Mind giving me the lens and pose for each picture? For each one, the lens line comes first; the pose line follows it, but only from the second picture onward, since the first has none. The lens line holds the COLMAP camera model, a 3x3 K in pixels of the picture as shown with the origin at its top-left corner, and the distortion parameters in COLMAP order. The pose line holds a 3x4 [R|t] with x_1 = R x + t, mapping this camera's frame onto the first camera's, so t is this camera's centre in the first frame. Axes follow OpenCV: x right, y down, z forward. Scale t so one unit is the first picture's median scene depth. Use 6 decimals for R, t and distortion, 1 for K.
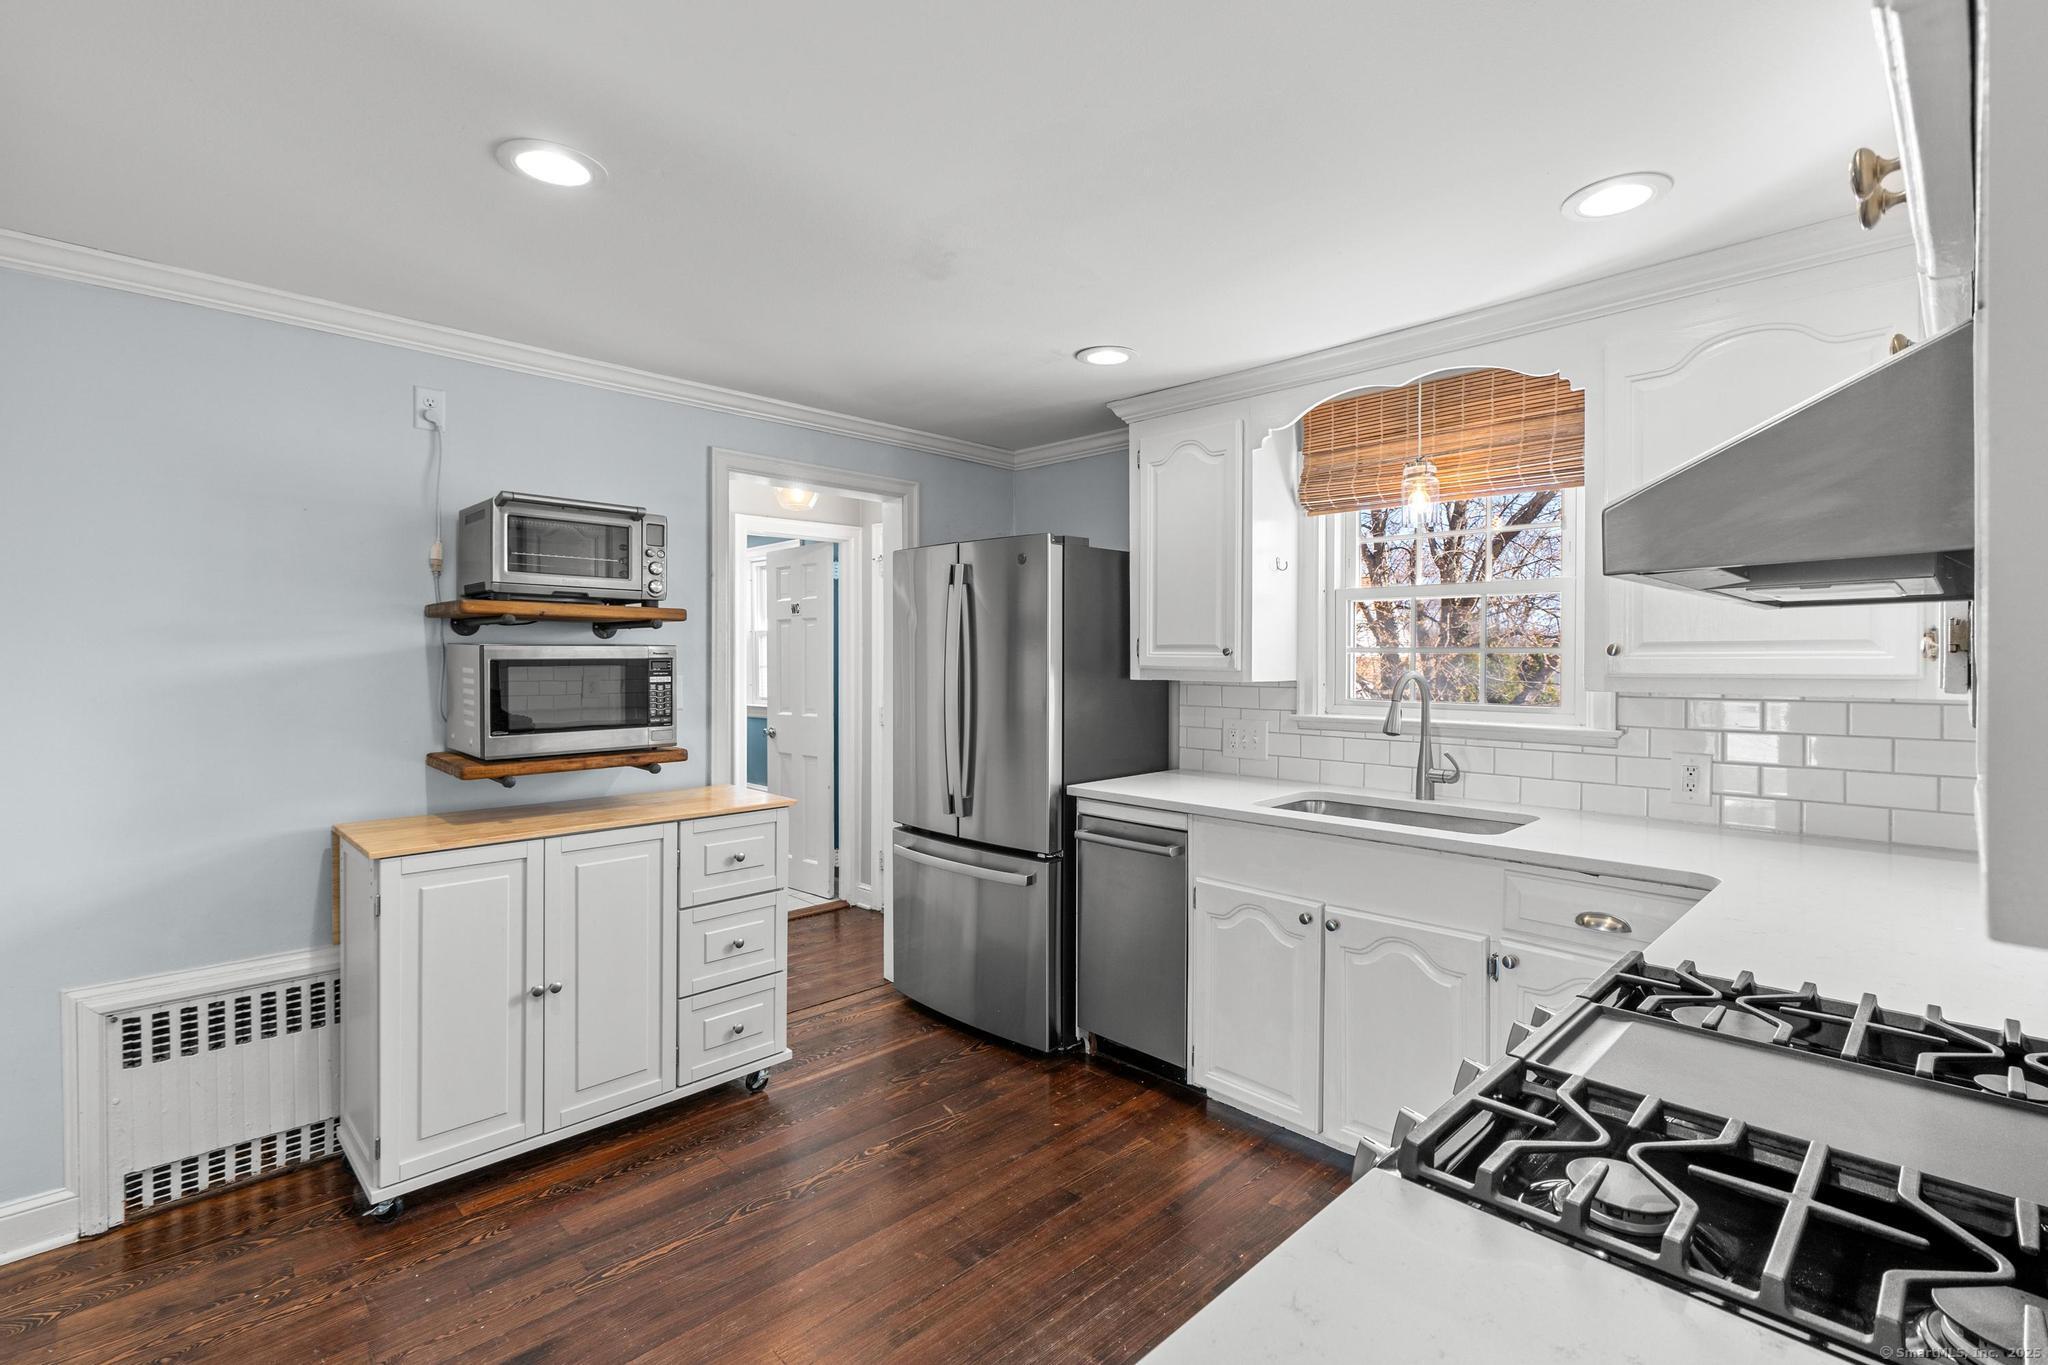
lens RADIAL K [[940.2, 0, 1024.0], [0, 940.2, 682.5], [0, 0, 1]] dist [-0.000493, -0.000008]
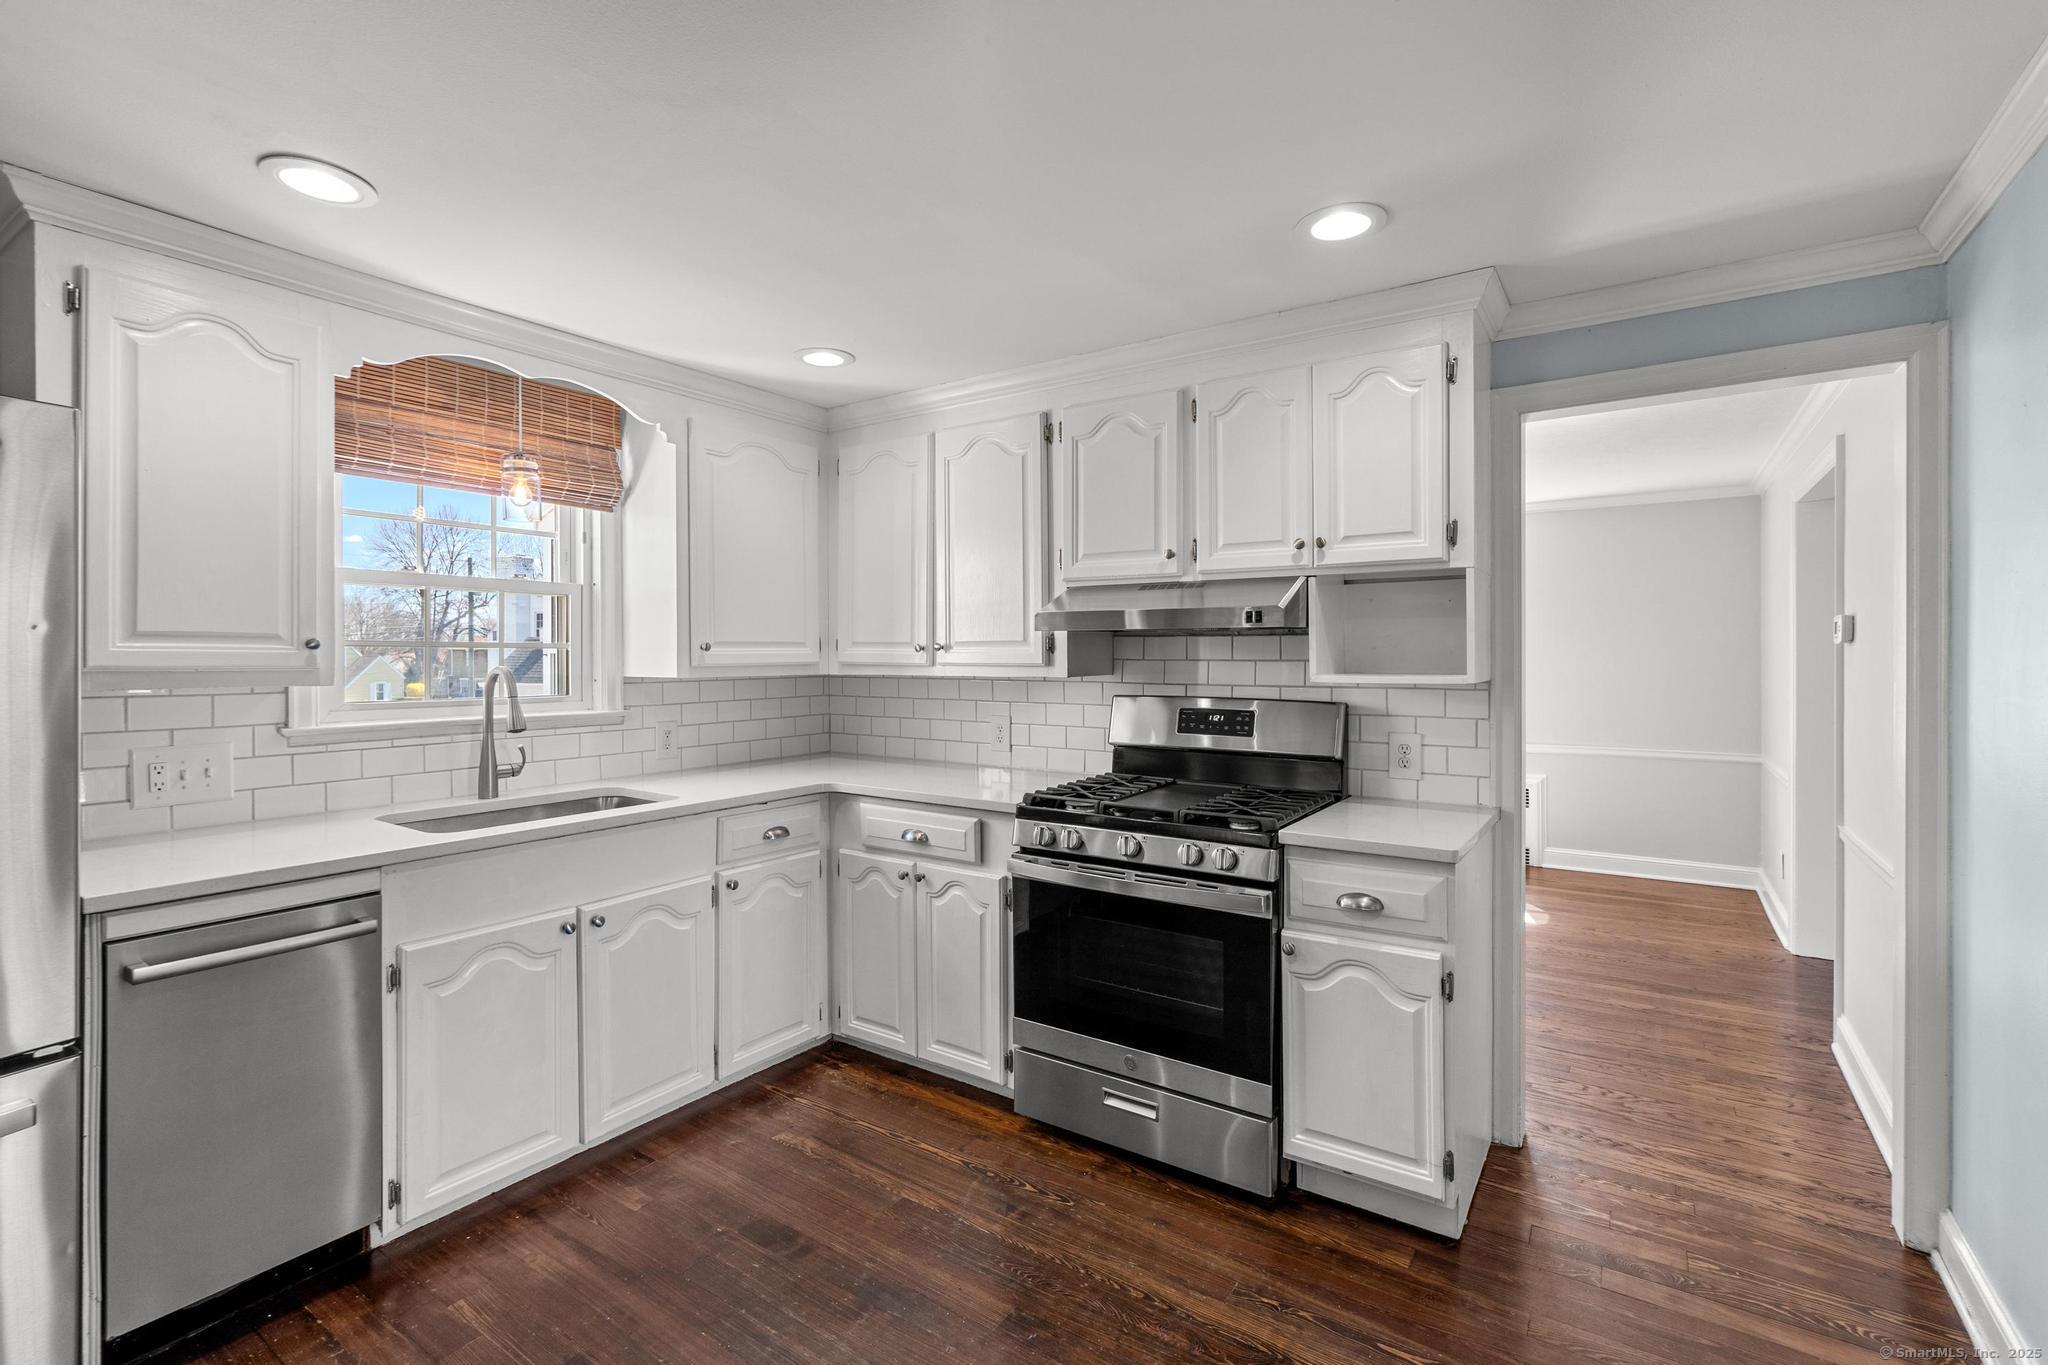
lens RADIAL K [[916.0, 0, 1020.6], [0, 916.0, 675.0], [0, 0, 1]] dist [0.000636, 0.000182]
pose [[-0.198286, -0.023988, 0.979851, -0.656155], [0.025727, 0.999229, 0.029669, -0.018250], [-0.979806, 0.031092, -0.197516, 0.693920]]
